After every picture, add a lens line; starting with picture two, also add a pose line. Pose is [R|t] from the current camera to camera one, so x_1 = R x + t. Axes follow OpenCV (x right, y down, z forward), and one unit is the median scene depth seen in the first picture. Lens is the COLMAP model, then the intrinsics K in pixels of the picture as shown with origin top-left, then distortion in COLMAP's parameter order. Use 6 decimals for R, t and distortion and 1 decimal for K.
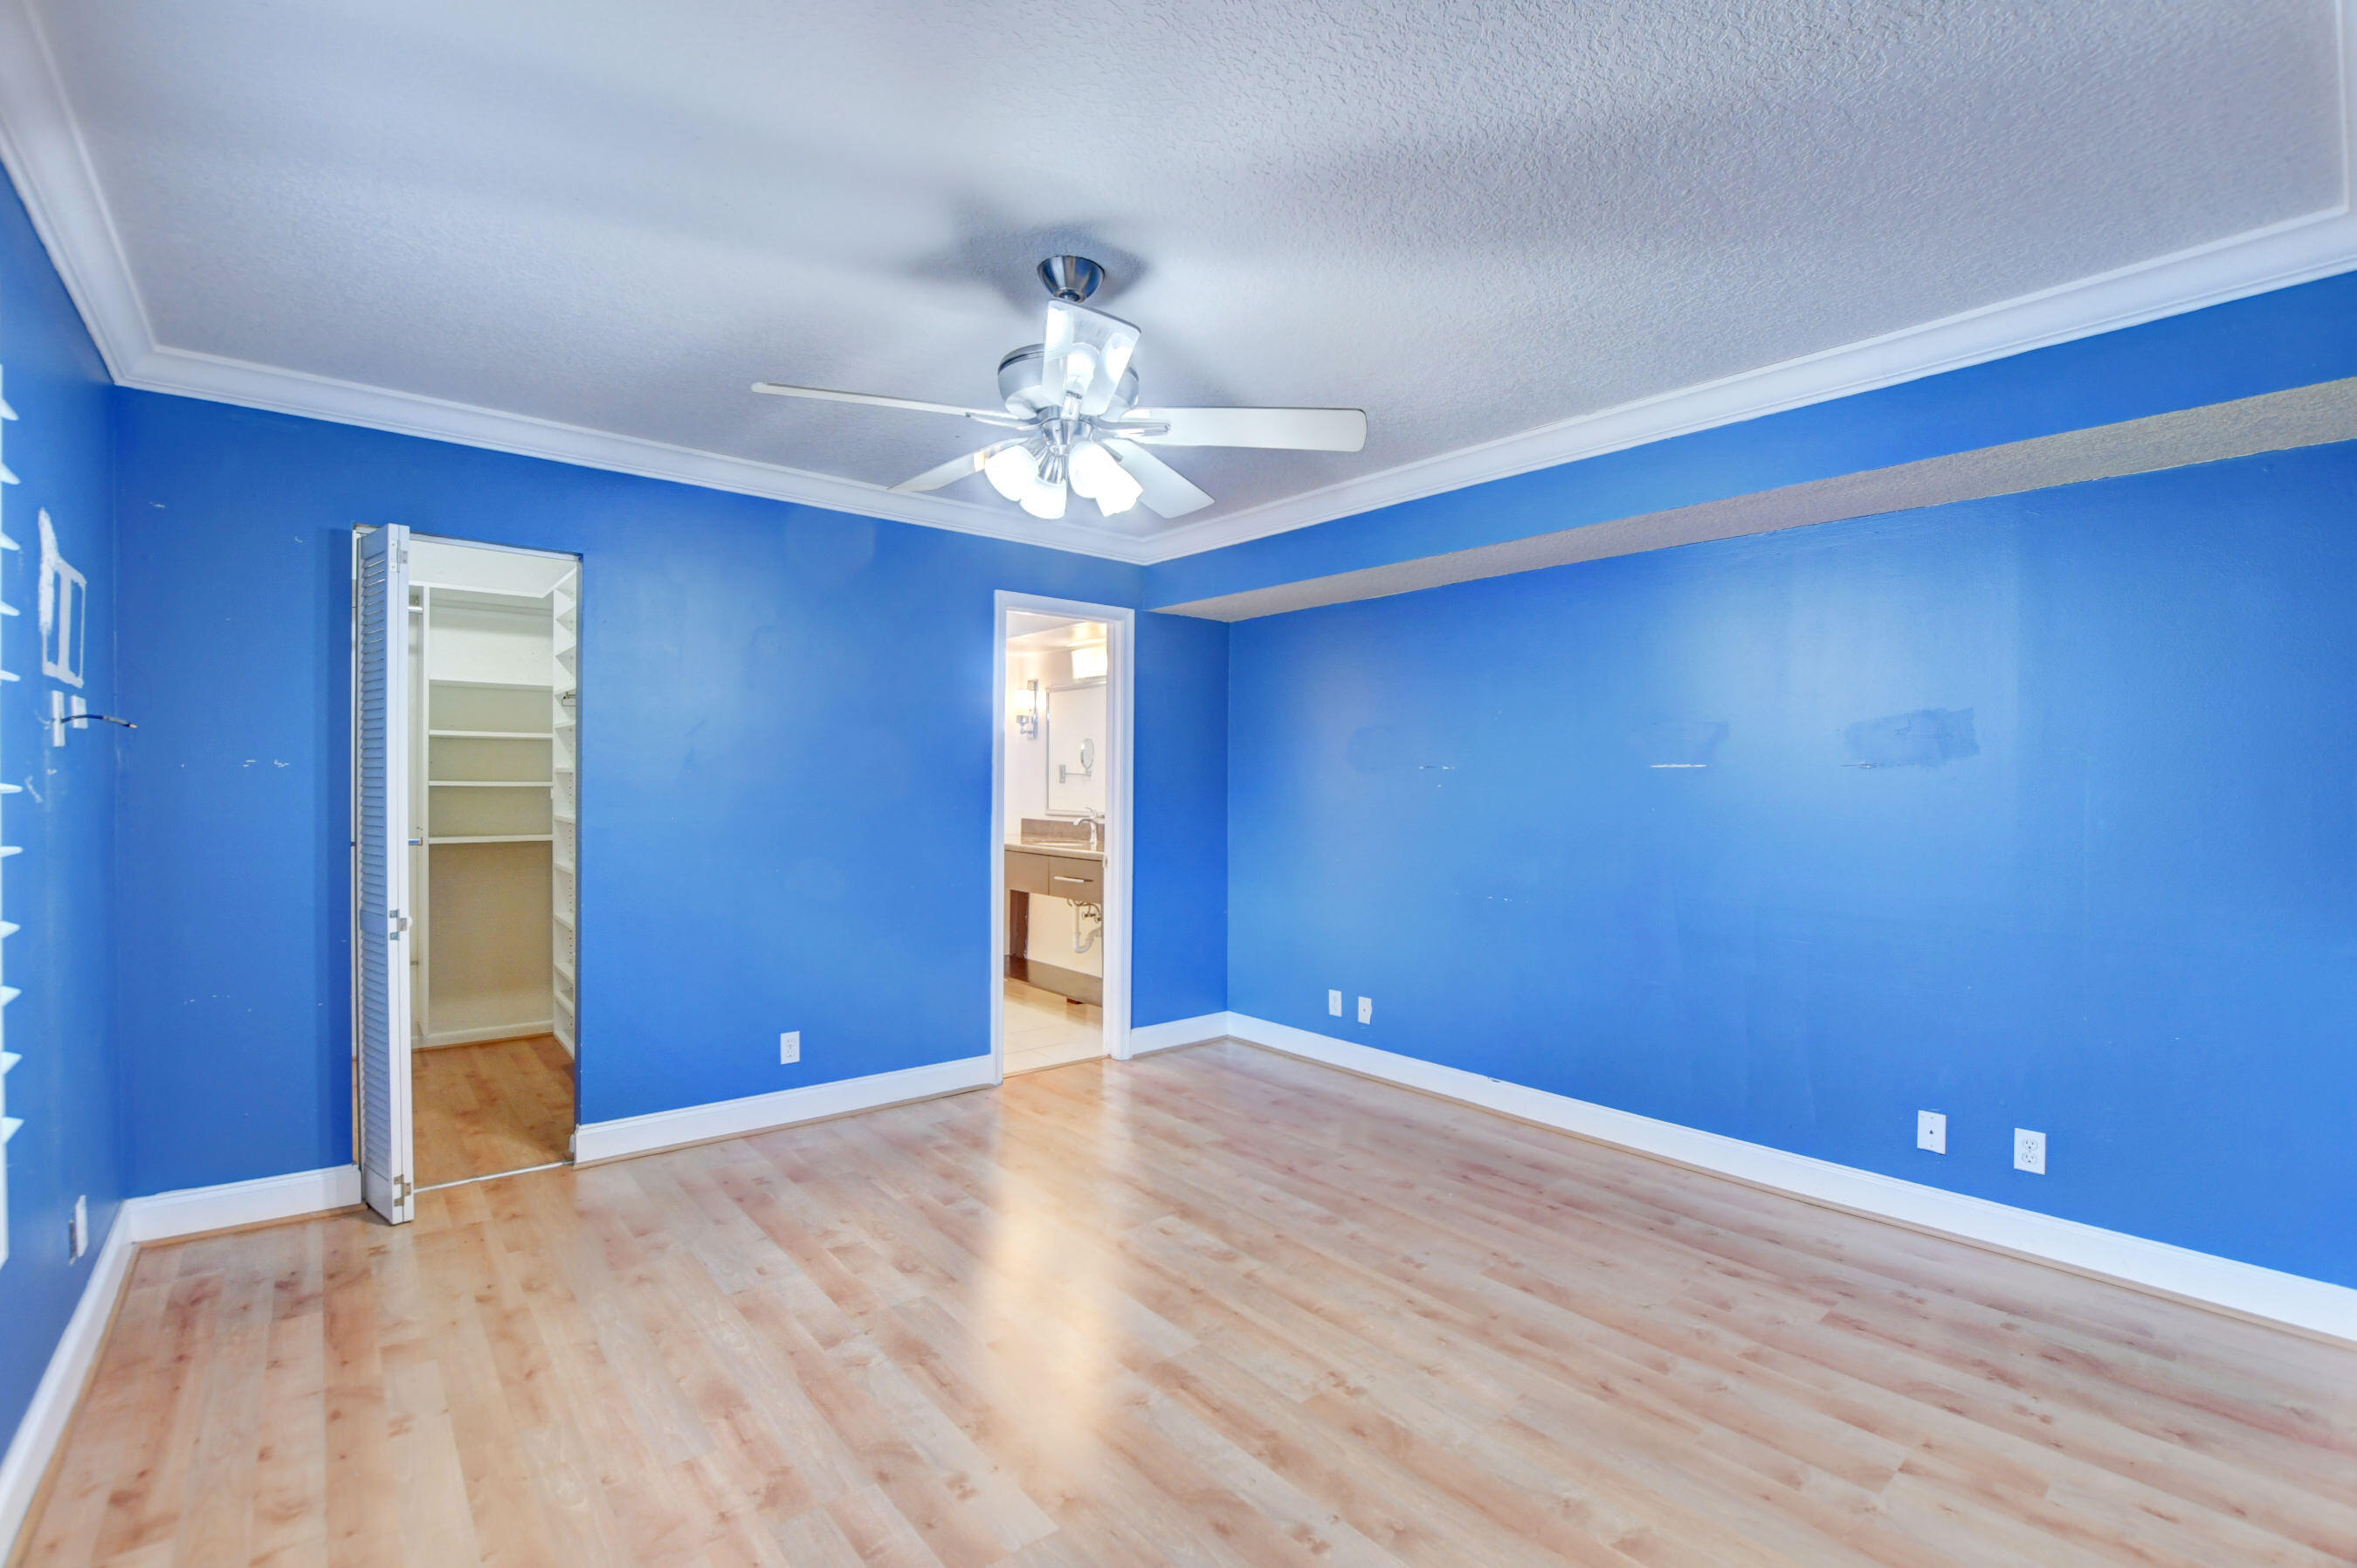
lens RADIAL K [[1049.4, 0, 1178.0], [0, 1049.4, 783.0], [0, 0, 1]] dist [0.000098, 0.000000]
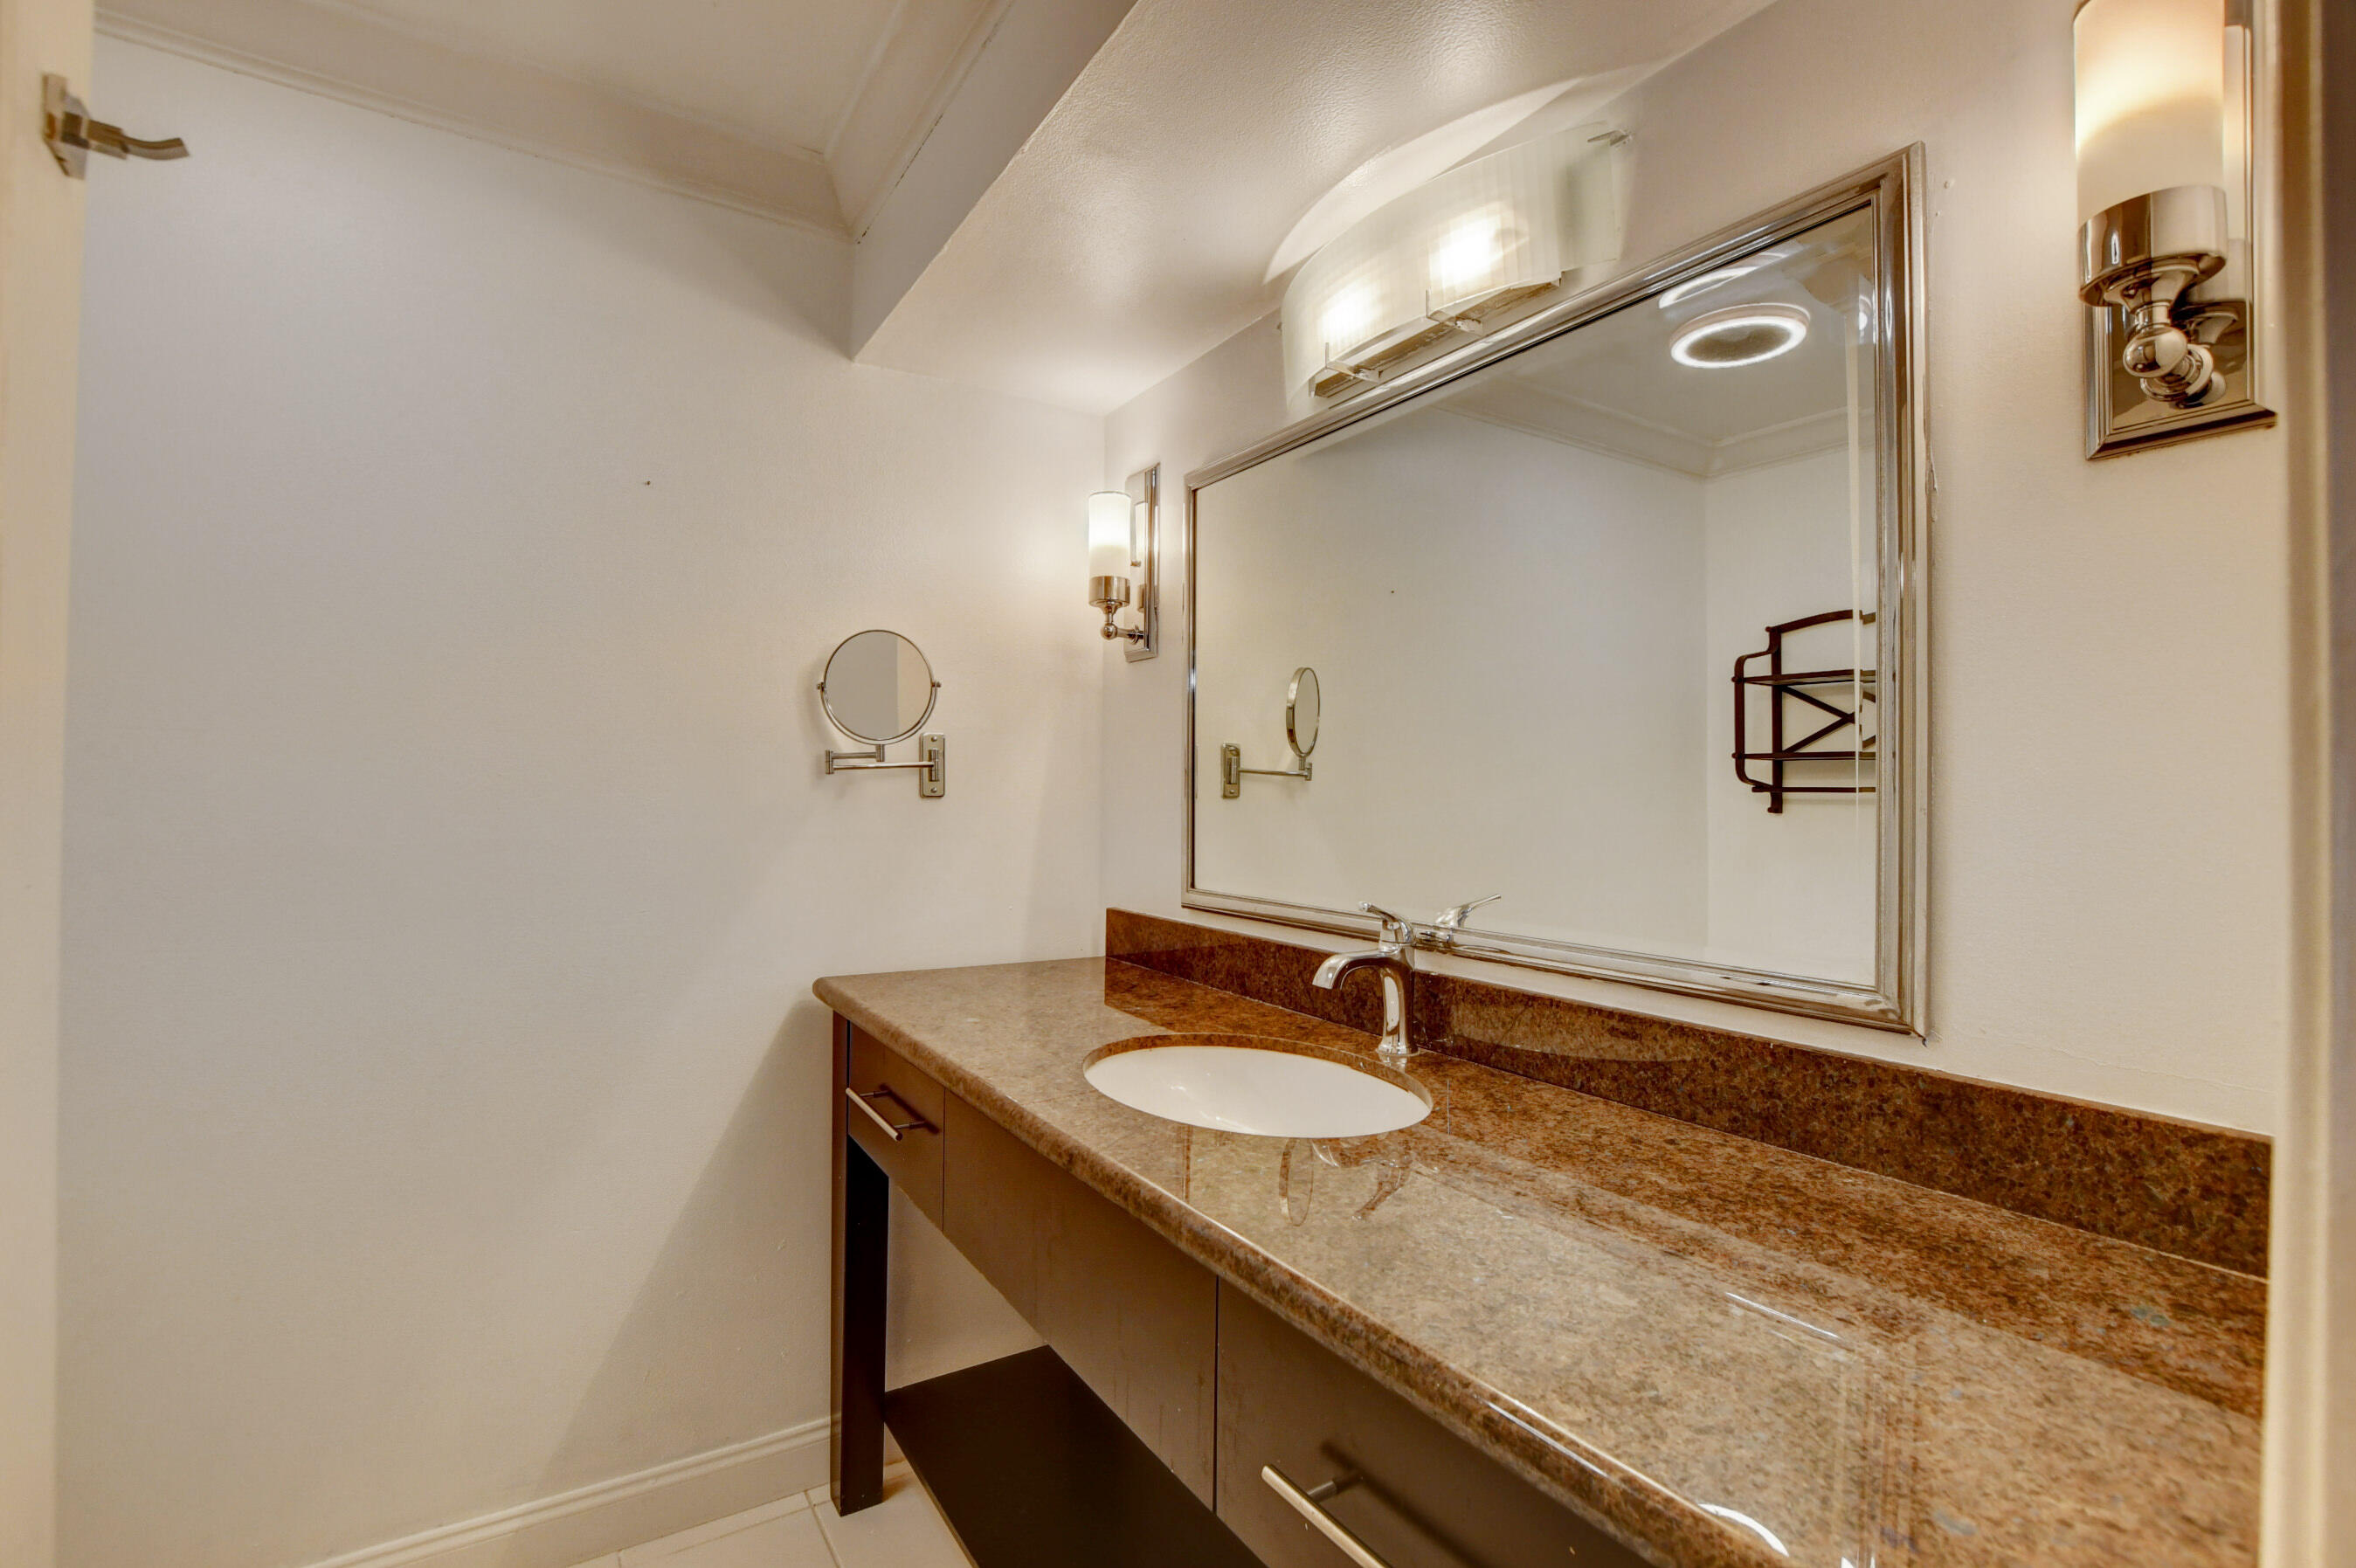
lens RADIAL K [[1049.1, 0, 1178.4], [0, 1049.1, 789.3], [0, 0, 1]] dist [0.000098, 0.000000]
pose [[0.992156, 0.000170, -0.125008, -0.089231], [-0.001402, 0.999951, -0.009770, 0.000480], [0.125000, 0.009869, 0.992108, 0.693640]]
